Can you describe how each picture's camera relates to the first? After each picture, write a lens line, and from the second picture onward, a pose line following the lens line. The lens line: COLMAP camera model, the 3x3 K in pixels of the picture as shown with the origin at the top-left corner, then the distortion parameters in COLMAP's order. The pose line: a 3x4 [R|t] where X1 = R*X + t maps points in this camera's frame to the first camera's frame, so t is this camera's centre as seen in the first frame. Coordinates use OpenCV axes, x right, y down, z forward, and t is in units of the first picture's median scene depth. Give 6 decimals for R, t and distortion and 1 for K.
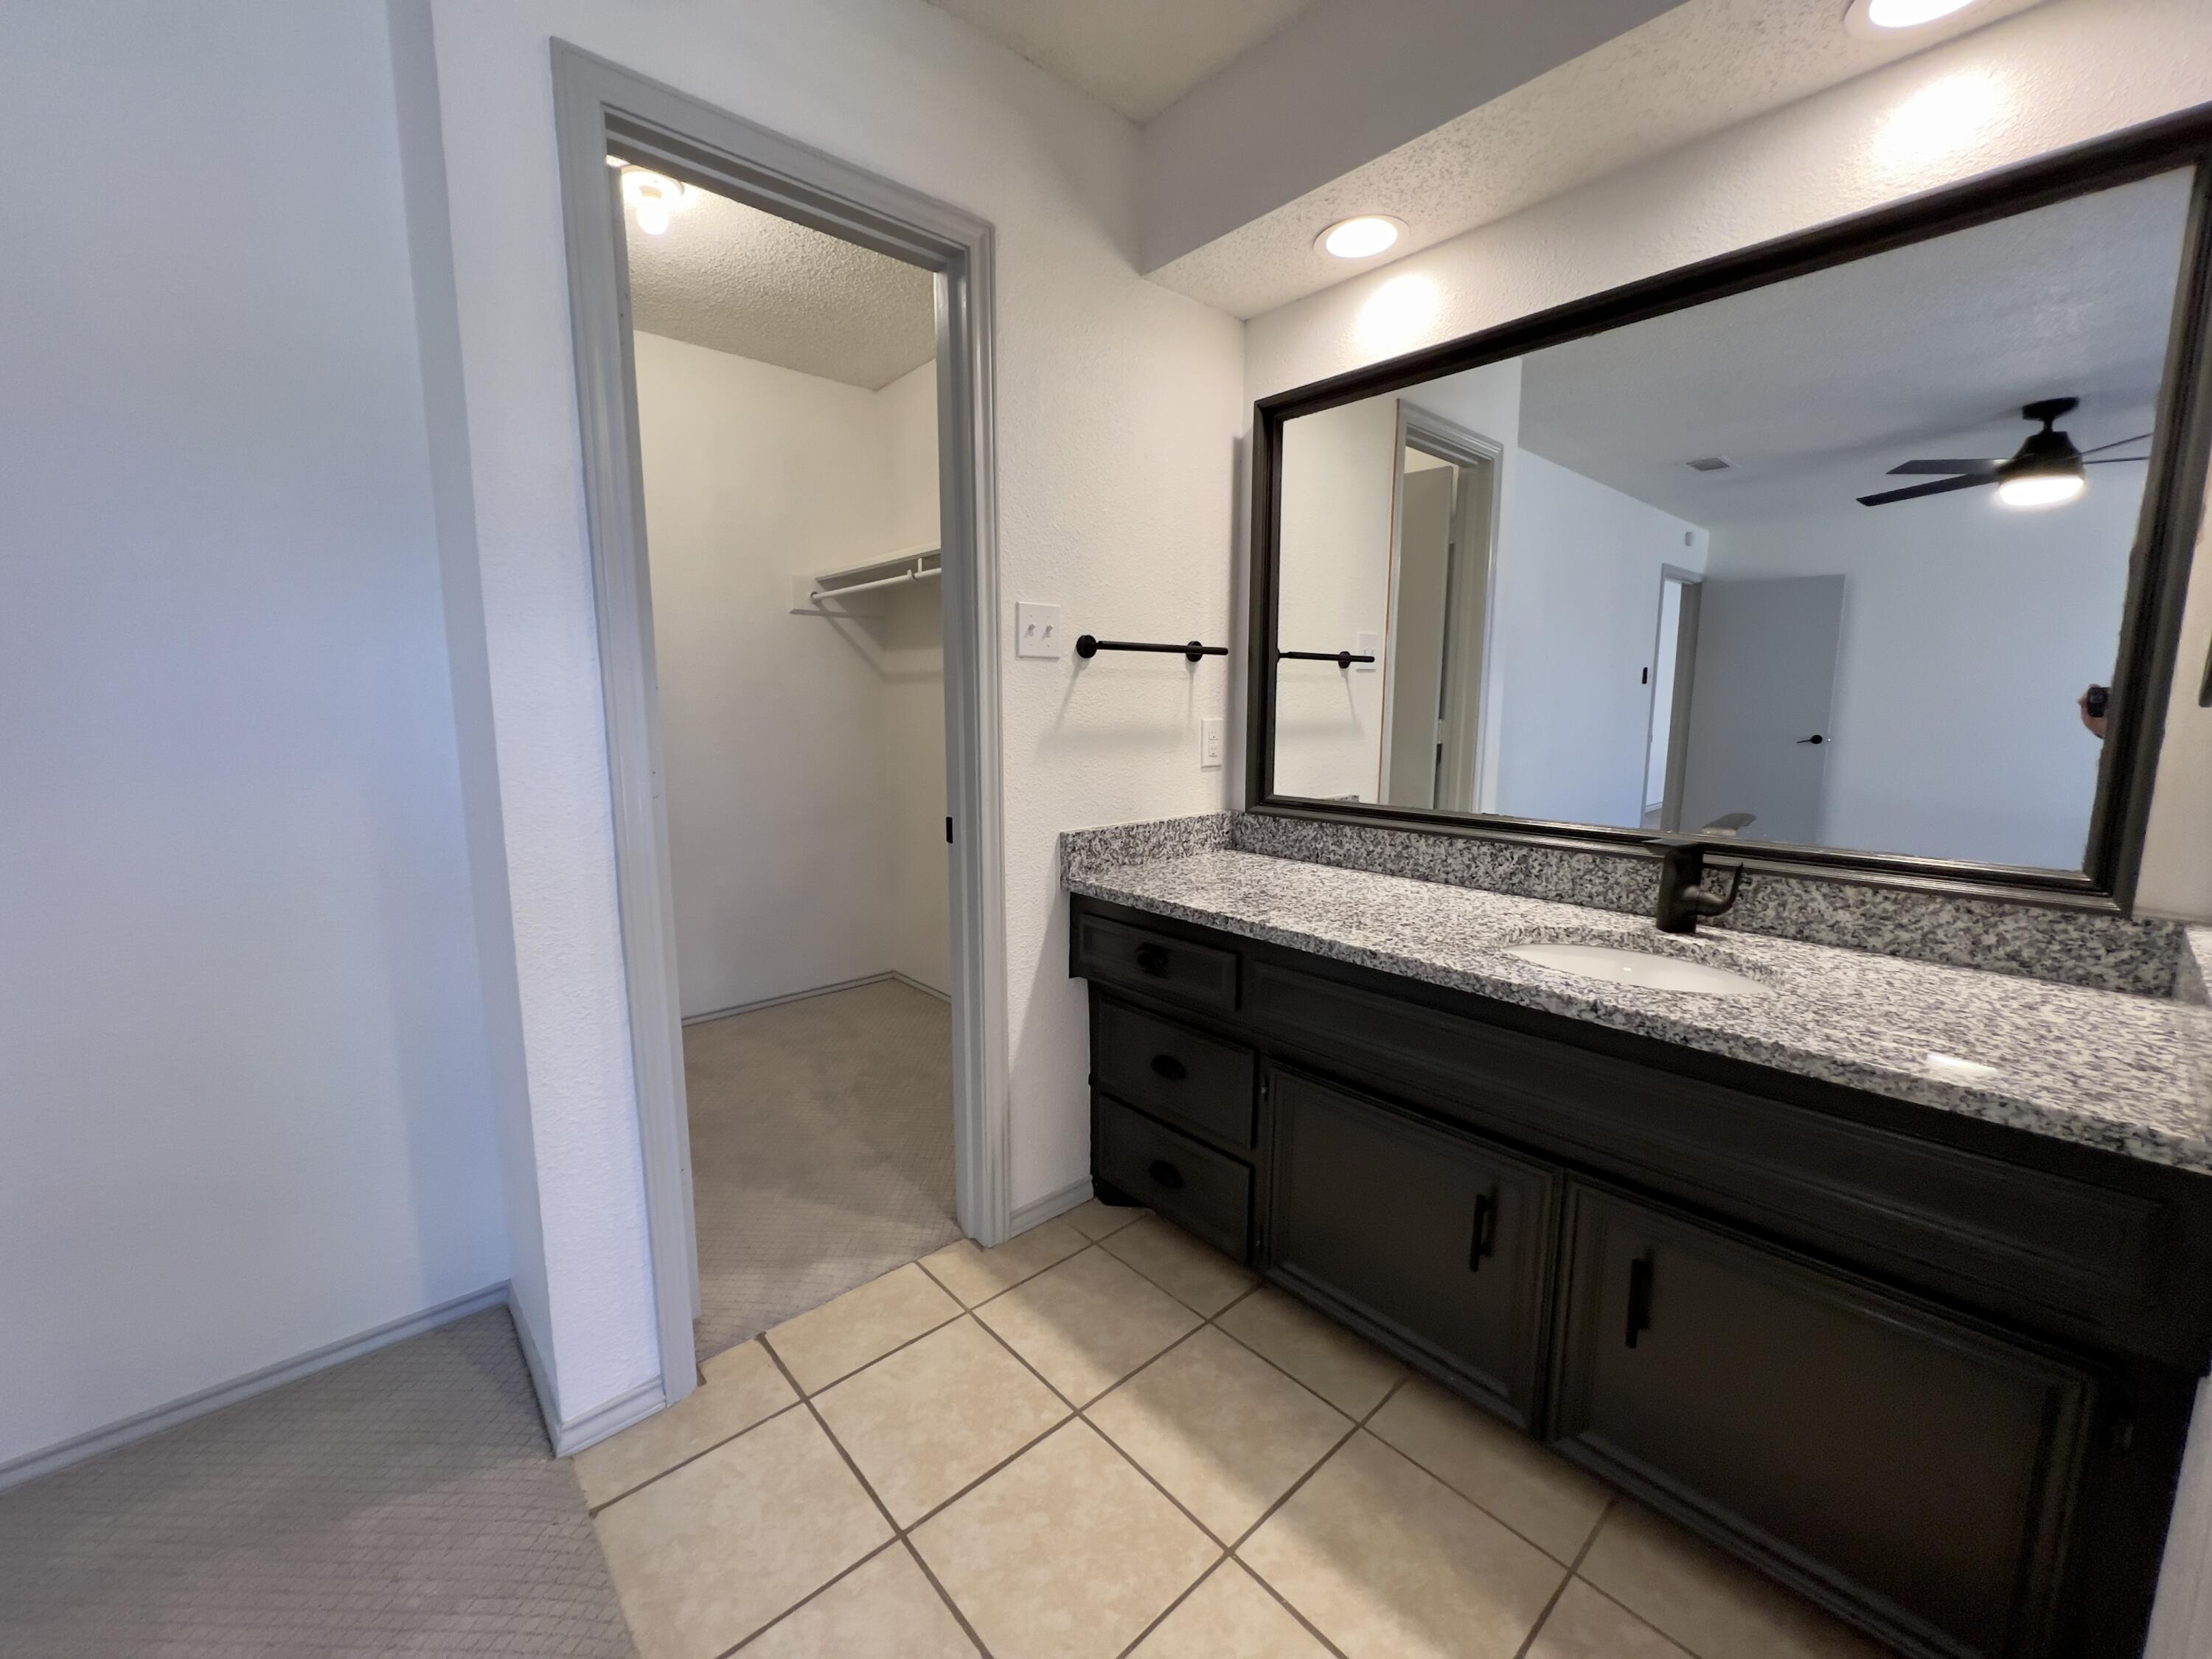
lens RADIAL K [[883.8, 0, 1102.5], [0, 883.8, 823.6], [0, 0, 1]] dist [-0.001659, 0.000318]
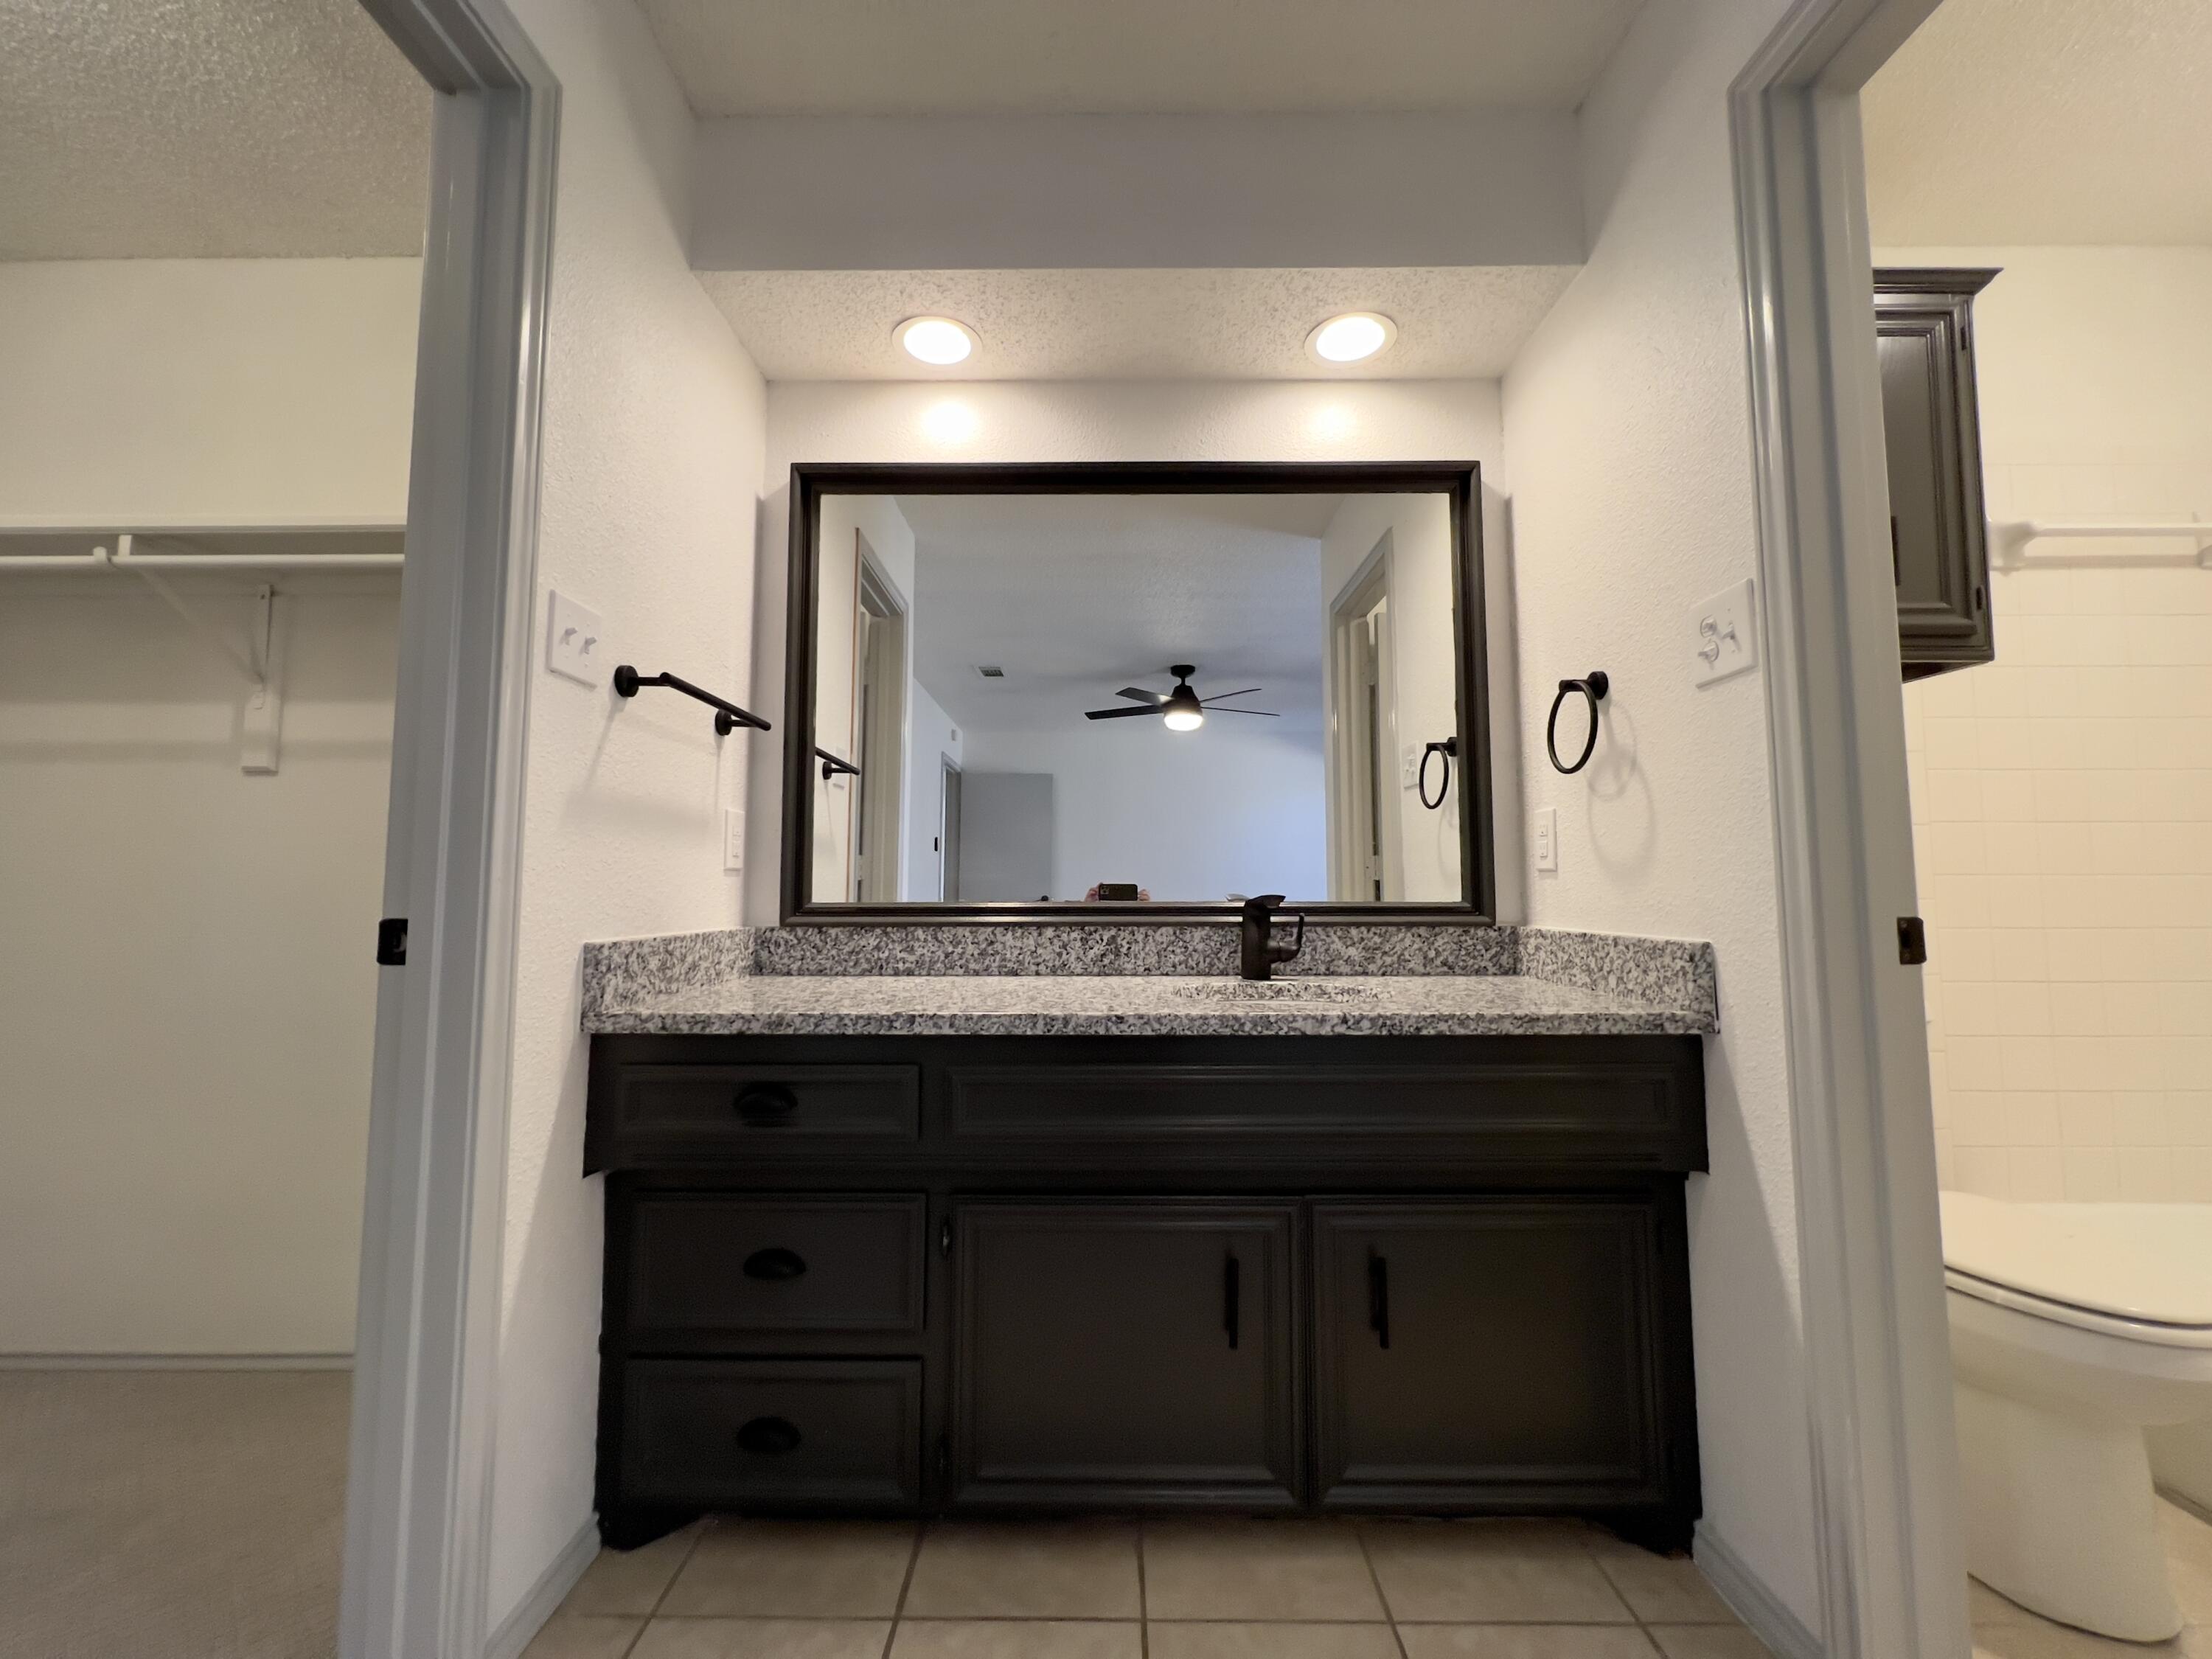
lens RADIAL K [[883.8, 0, 1102.5], [0, 883.8, 823.6], [0, 0, 1]] dist [-0.001659, 0.000318]
pose [[0.671377, 0.057525, 0.738880, -0.298610], [0.102936, 0.980082, -0.169835, 0.078498], [-0.733933, 0.190080, 0.652083, 0.288121]]
